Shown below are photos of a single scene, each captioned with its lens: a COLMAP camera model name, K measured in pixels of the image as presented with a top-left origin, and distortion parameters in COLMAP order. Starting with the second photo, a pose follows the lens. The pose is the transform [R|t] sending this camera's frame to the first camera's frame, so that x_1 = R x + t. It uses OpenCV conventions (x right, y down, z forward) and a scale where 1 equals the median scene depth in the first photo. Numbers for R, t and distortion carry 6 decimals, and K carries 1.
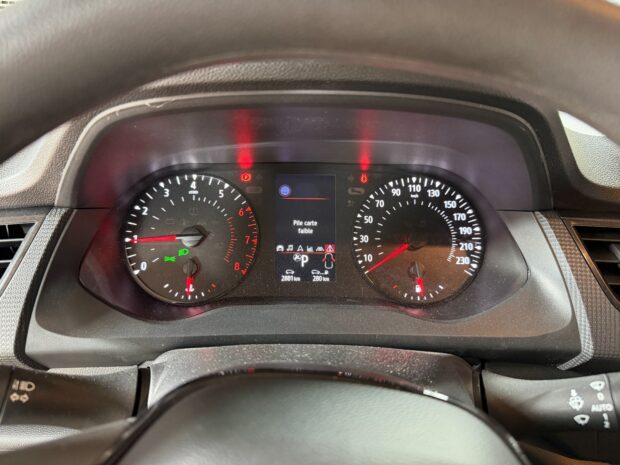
lens RADIAL K [[434.9, 0, 304.9], [0, 434.9, 233.9], [0, 0, 1]] dist [0.018769, -0.053961]
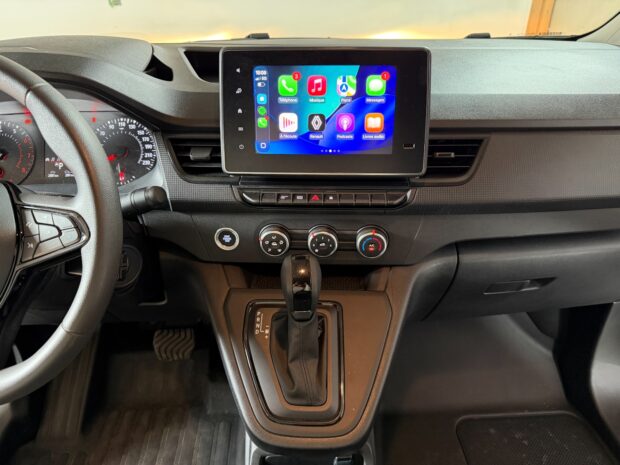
lens RADIAL K [[434.9, 0, 309.1], [0, 434.9, 233.4], [0, 0, 1]] dist [0.018769, -0.053961]
pose [[0.998766, -0.037634, 0.032418, 0.974606], [0.034643, 0.995487, 0.088350, 0.219111], [-0.035597, -0.087118, 0.995562, -0.894095]]
